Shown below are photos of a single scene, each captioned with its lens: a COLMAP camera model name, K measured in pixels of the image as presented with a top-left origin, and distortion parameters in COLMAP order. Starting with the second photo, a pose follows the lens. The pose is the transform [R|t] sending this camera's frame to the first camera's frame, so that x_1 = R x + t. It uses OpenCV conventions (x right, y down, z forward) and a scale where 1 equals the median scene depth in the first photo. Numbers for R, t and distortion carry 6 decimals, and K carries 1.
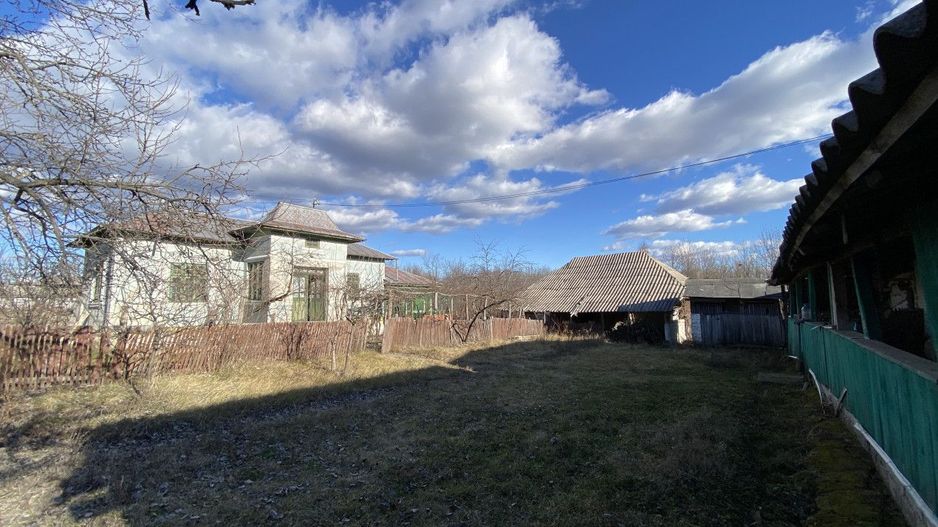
lens RADIAL K [[447.7, 0, 496.3], [0, 447.7, 268.0], [0, 0, 1]] dist [0.035536, -0.036939]
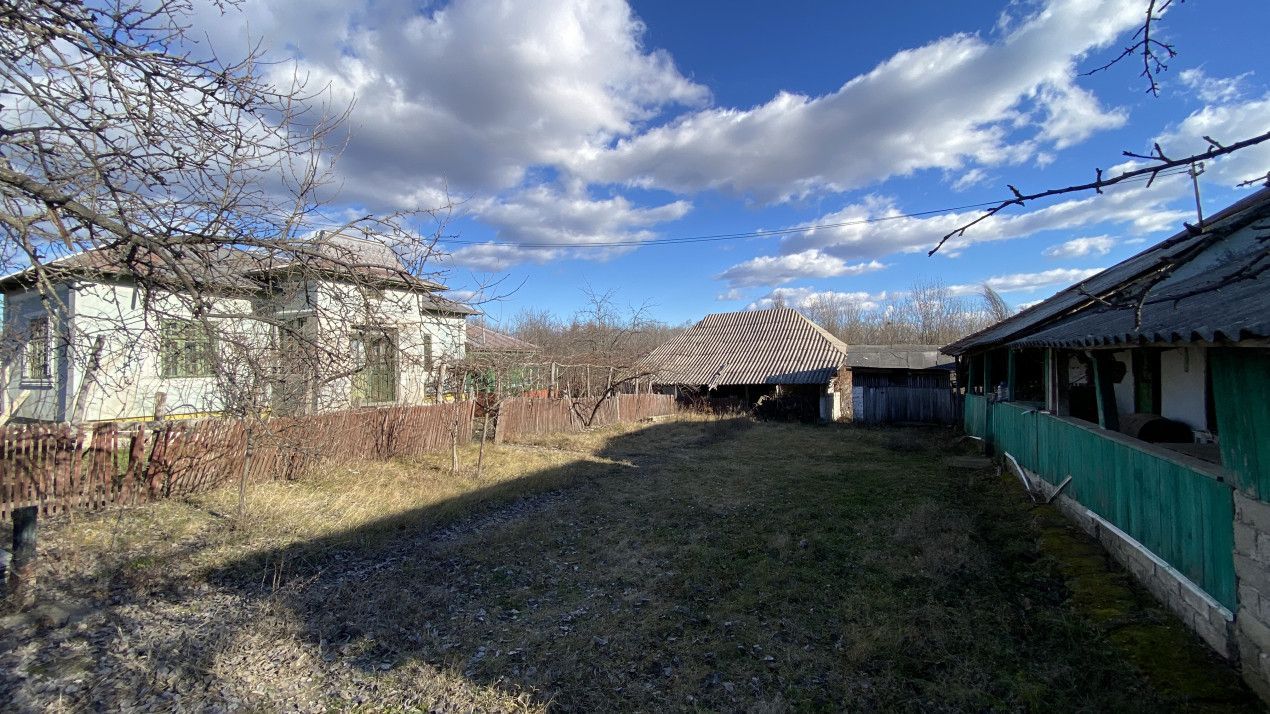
lens RADIAL K [[606.1, 0, 672.0], [0, 606.1, 363.1], [0, 0, 1]] dist [0.035536, -0.036939]
pose [[0.978091, -0.000053, 0.208177, -0.124563], [-0.016339, 0.996895, 0.077022, -0.022164], [-0.207535, -0.078736, 0.975054, -0.034977]]
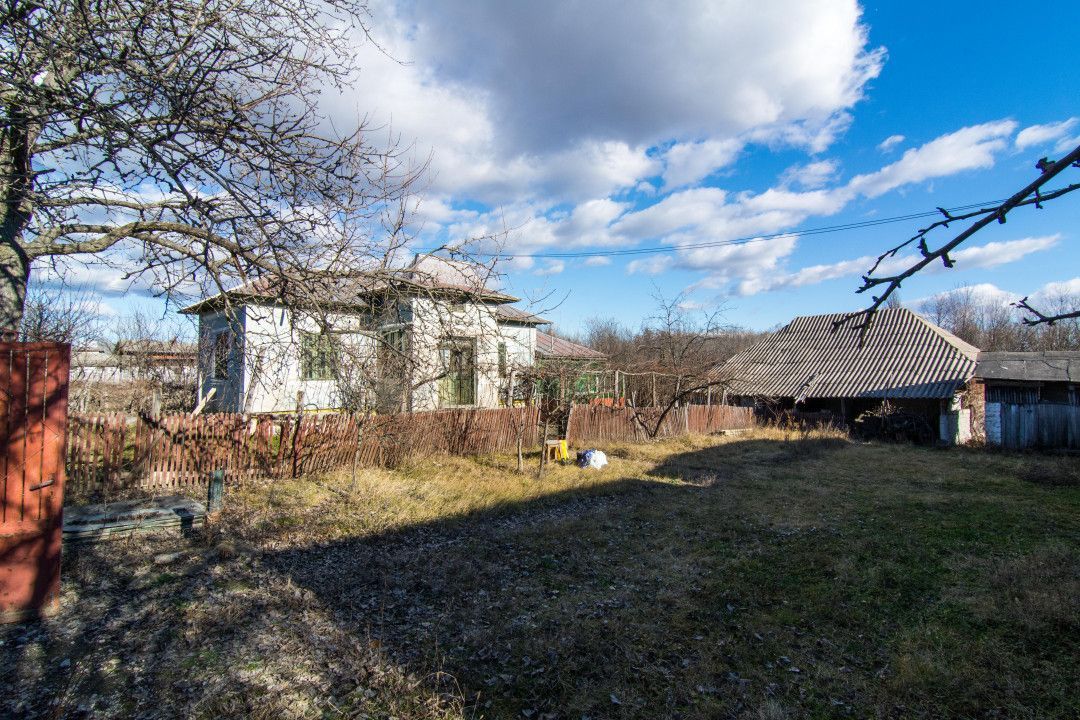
lens RADIAL K [[645.2, 0, 515.6], [0, 645.2, 372.5], [0, 0, 1]] dist [-0.000989, 0.000424]
pose [[0.986174, 0.008588, -0.165491, -0.102941], [0.004875, 0.996720, 0.080776, -0.025096], [0.165642, -0.080466, 0.982898, -0.075966]]
